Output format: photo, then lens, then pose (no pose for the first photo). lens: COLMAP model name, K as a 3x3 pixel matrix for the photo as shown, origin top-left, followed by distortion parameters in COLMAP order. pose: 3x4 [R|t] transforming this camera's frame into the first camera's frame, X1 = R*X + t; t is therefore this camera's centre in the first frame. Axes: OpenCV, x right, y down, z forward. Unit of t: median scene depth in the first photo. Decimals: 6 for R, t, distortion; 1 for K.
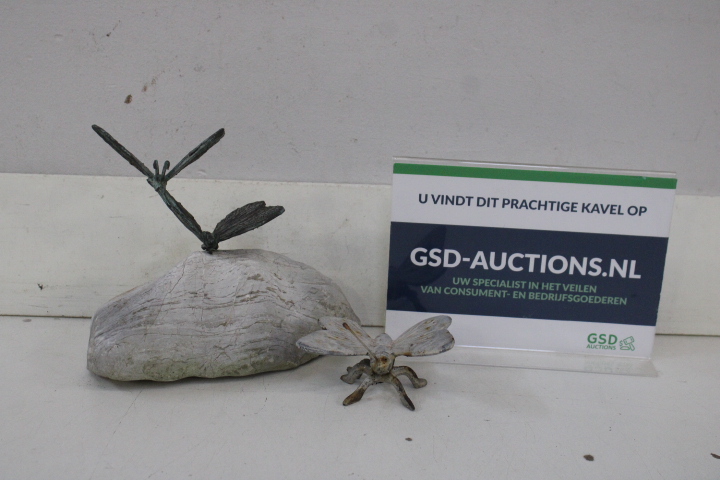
lens RADIAL K [[958.6, 0, 360.0], [0, 958.6, 240.0], [0, 0, 1]] dist [-0.063582, 0.076534]
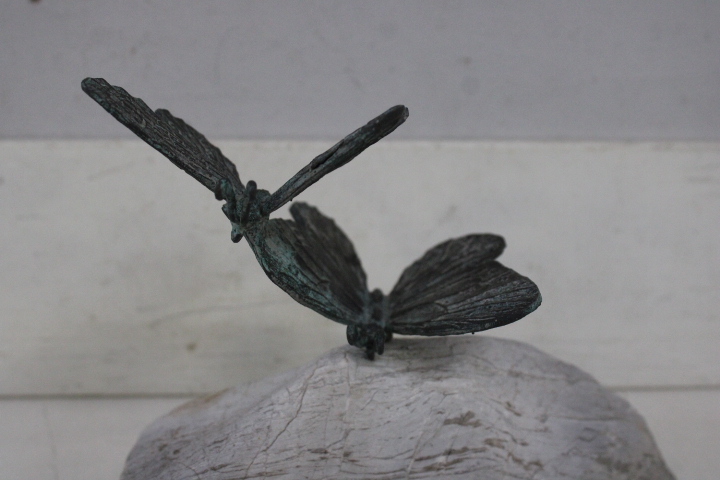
lens RADIAL K [[964.3, 0, 360.0], [0, 964.3, 240.0], [0, 0, 1]] dist [-0.064321, 0.064536]
pose [[0.956731, 0.118003, -0.265974, -0.044889], [-0.081346, 0.986099, 0.144887, -0.109172], [0.279373, -0.116982, 0.953030, 0.569813]]
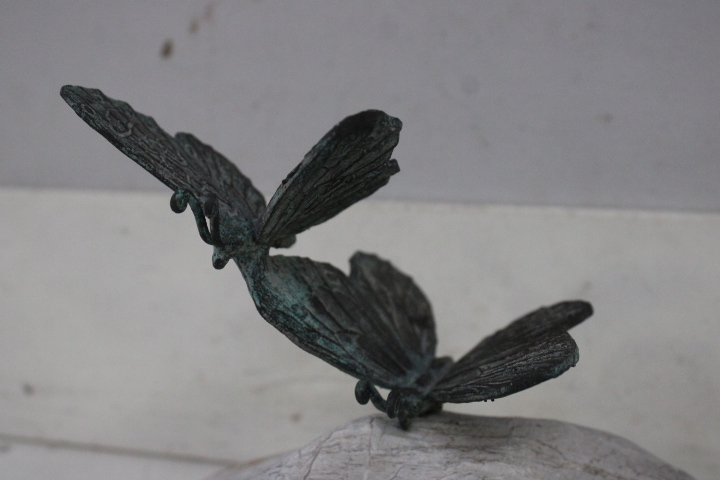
lens RADIAL K [[964.3, 0, 360.0], [0, 964.3, 240.0], [0, 0, 1]] dist [-0.064321, 0.064536]
pose [[0.820753, 0.119832, -0.558573, 0.041757], [-0.110665, 0.992582, 0.050332, -0.081335], [0.560461, 0.020504, 0.827927, 0.665674]]
